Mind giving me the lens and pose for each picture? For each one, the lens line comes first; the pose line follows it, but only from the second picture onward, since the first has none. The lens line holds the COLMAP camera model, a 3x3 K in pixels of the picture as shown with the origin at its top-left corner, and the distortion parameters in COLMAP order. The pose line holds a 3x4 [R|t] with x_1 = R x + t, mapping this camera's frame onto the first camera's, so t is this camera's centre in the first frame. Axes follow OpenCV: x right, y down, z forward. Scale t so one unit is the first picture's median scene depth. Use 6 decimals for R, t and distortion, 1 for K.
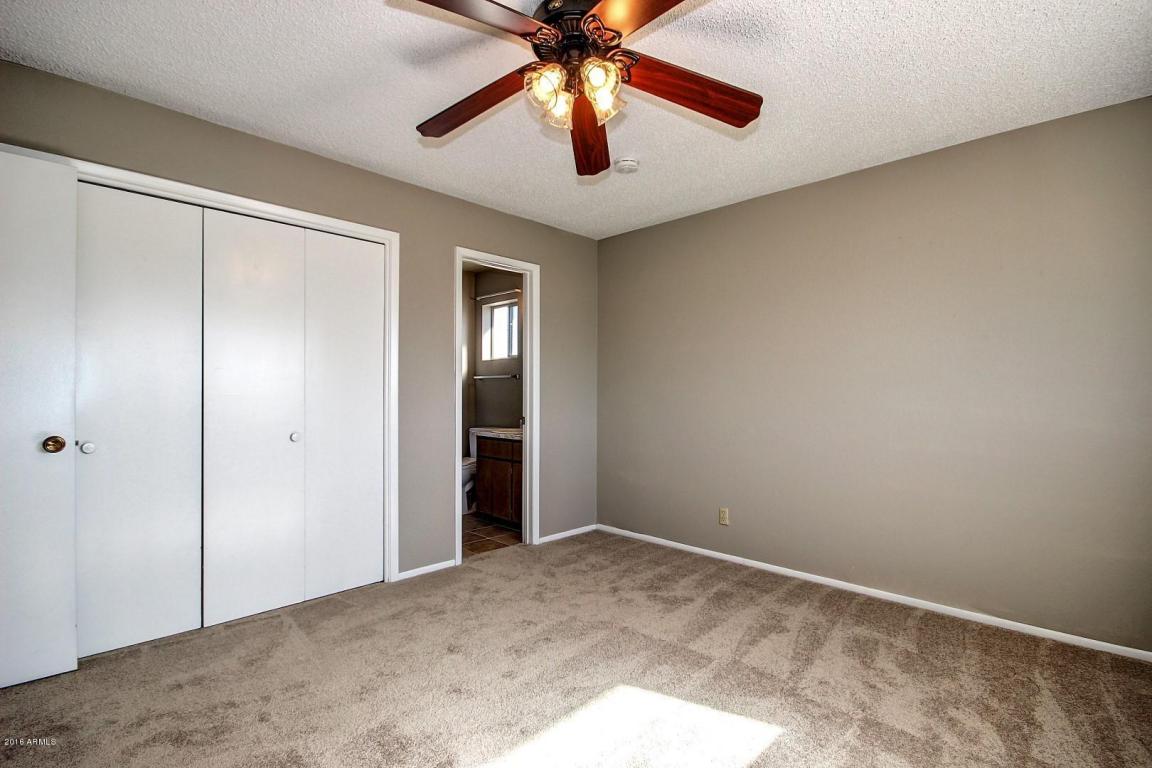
lens RADIAL K [[530.4, 0, 580.0], [0, 530.4, 394.7], [0, 0, 1]] dist [0.002968, -0.011805]
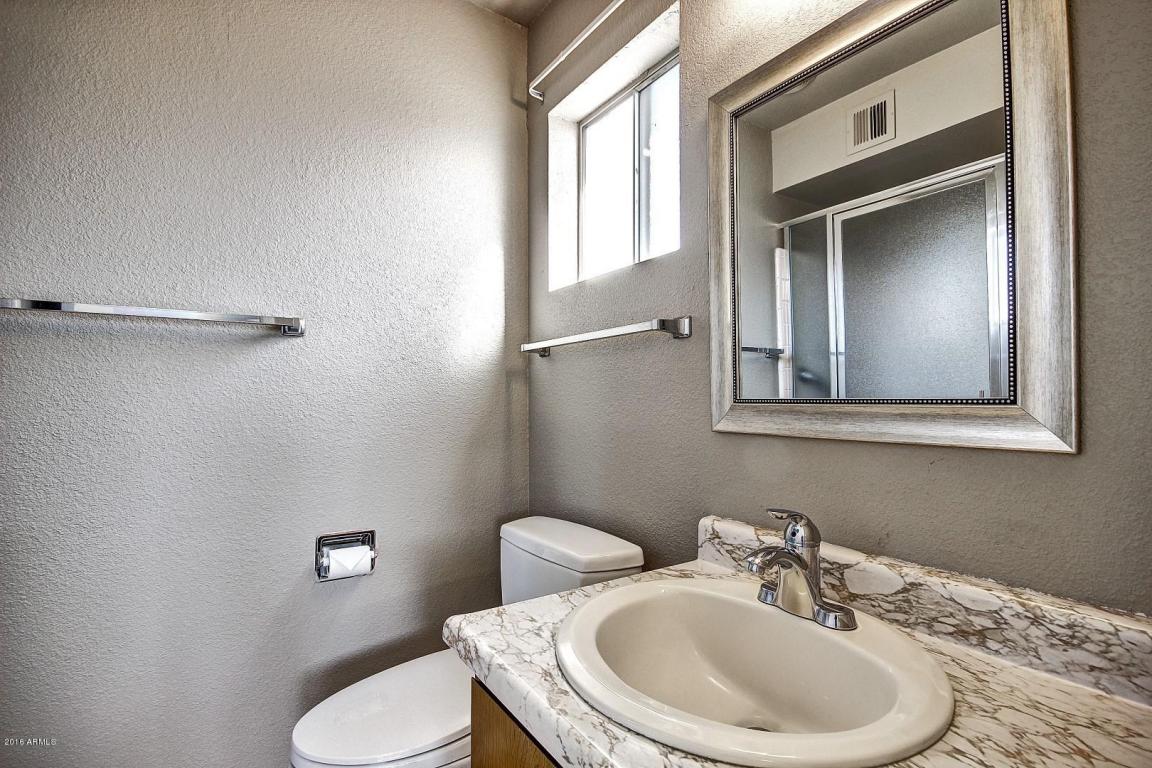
lens RADIAL K [[530.4, 0, 580.0], [0, 530.4, 394.7], [0, 0, 1]] dist [0.002968, -0.011805]
pose [[0.981590, -0.003349, -0.190971, -0.106130], [0.000190, 0.999863, -0.016558, -0.000494], [0.191000, 0.016217, 0.981456, 0.684218]]
